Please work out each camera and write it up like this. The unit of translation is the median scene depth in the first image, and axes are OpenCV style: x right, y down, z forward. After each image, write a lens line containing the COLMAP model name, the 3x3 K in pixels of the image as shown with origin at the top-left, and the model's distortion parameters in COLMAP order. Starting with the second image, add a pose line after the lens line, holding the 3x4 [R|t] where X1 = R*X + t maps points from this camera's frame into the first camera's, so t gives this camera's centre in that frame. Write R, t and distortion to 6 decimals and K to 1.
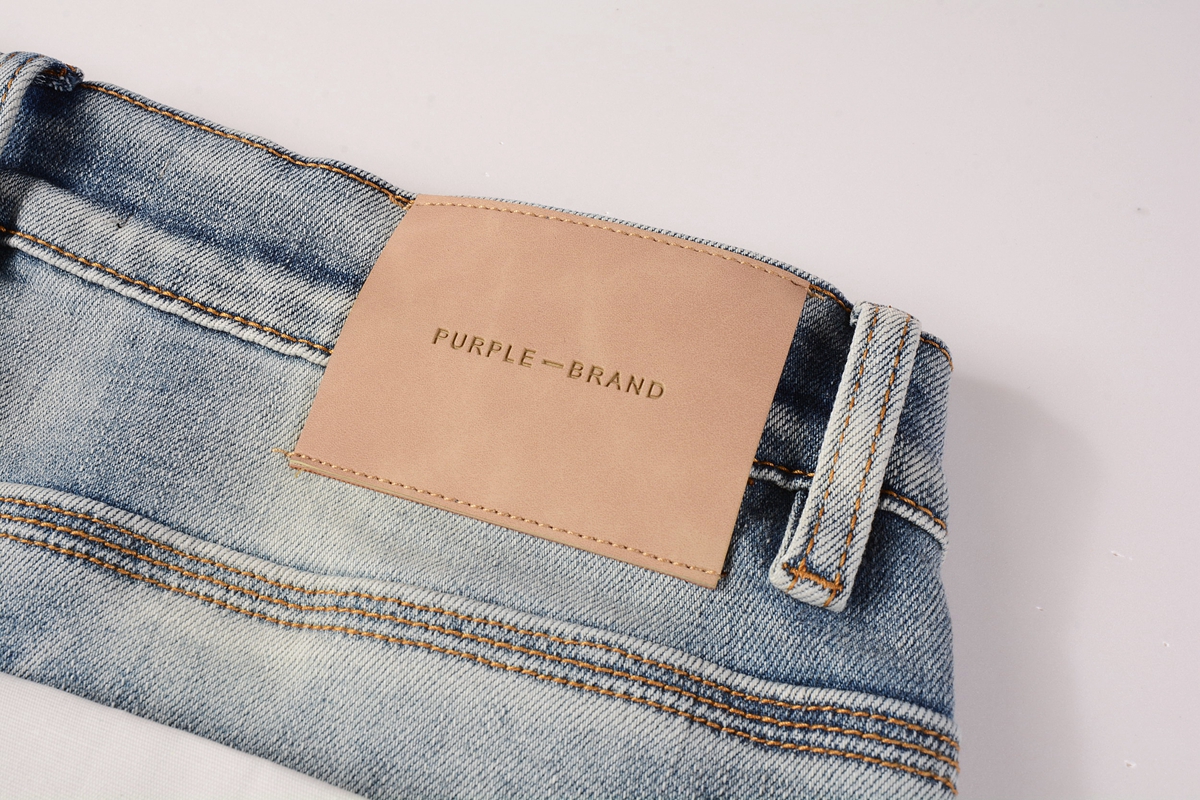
lens RADIAL K [[1297.5, 0, 600.0], [0, 1297.5, 400.0], [0, 0, 1]] dist [0.021168, -0.023866]
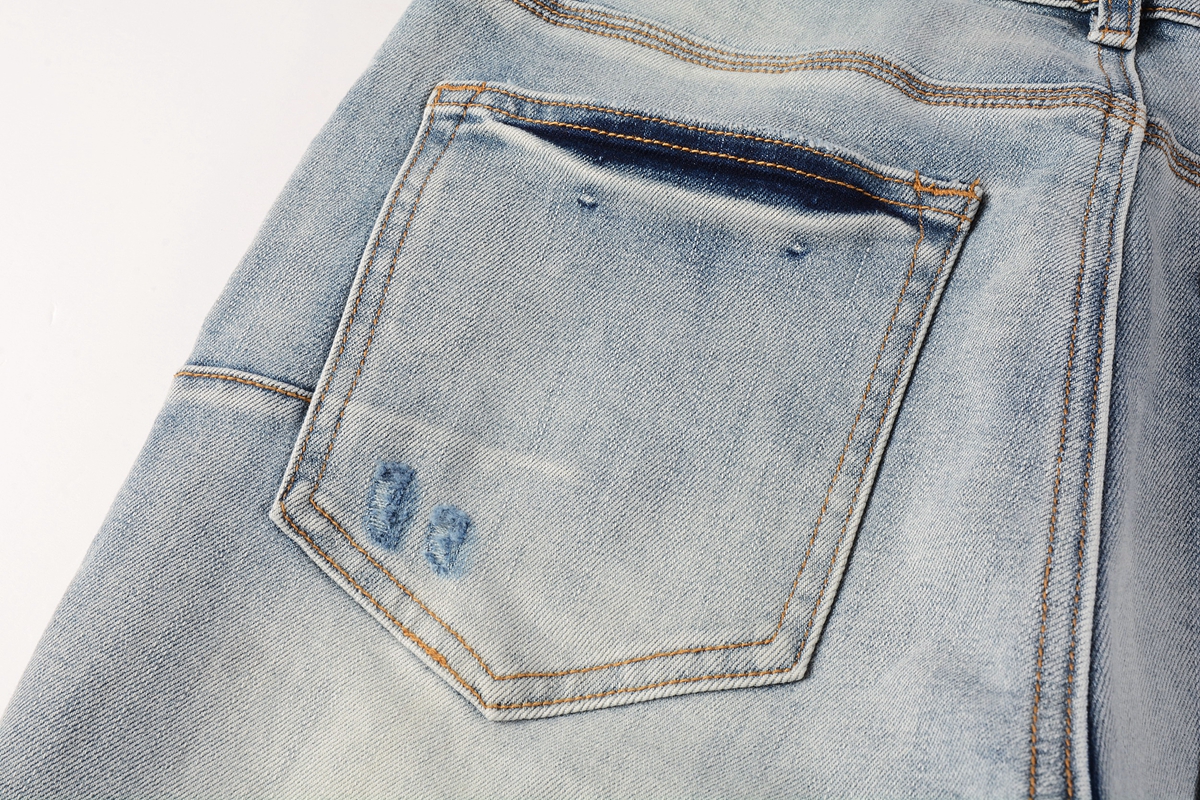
lens RADIAL K [[1297.5, 0, 600.0], [0, 1297.5, 400.0], [0, 0, 1]] dist [0.021168, -0.023866]
pose [[0.995145, -0.089443, -0.041067, -1.230944], [0.091782, 0.994021, 0.059144, 0.192238], [0.035531, -0.062626, 0.997404, -0.593386]]
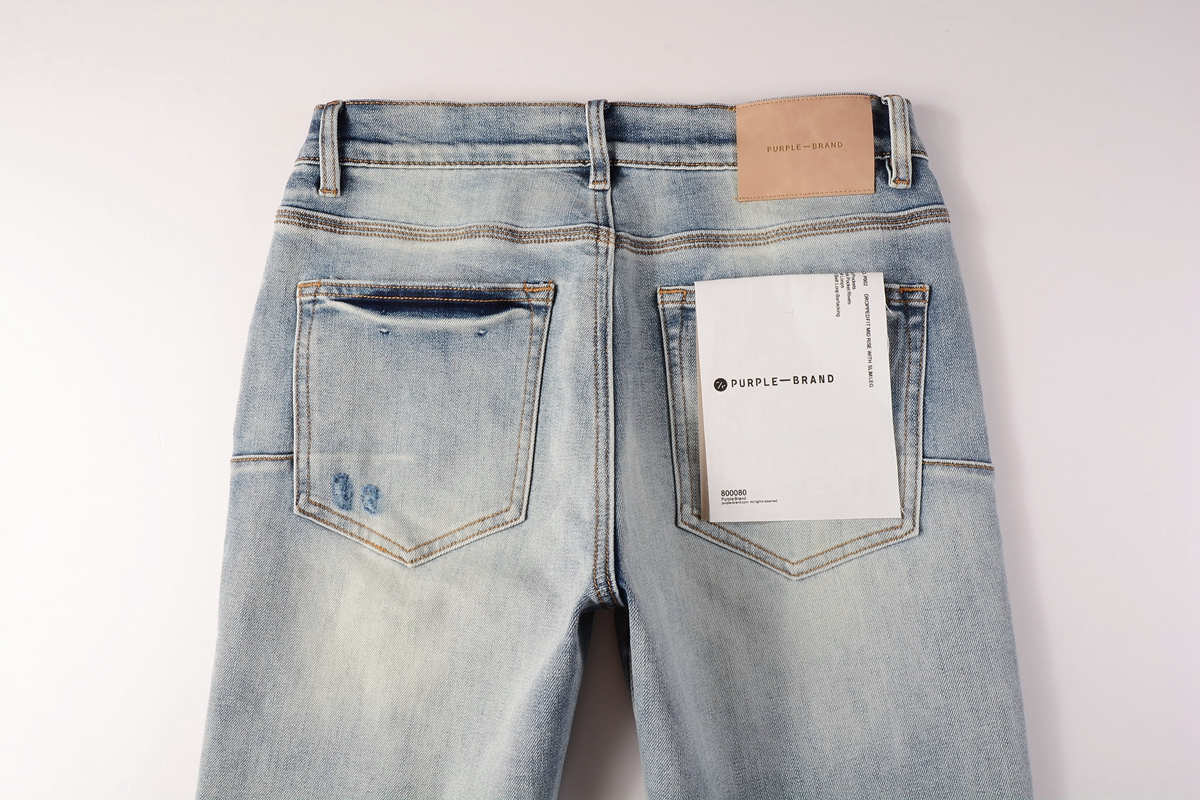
lens RADIAL K [[874.7, 0, 600.0], [0, 874.7, 400.0], [0, 0, 1]] dist [-0.038580, -0.000966]
pose [[0.936794, -0.349760, 0.009256, -0.829232], [0.324543, 0.878530, 0.350510, -0.435721], [-0.130726, -0.325352, 0.936513, -1.324623]]
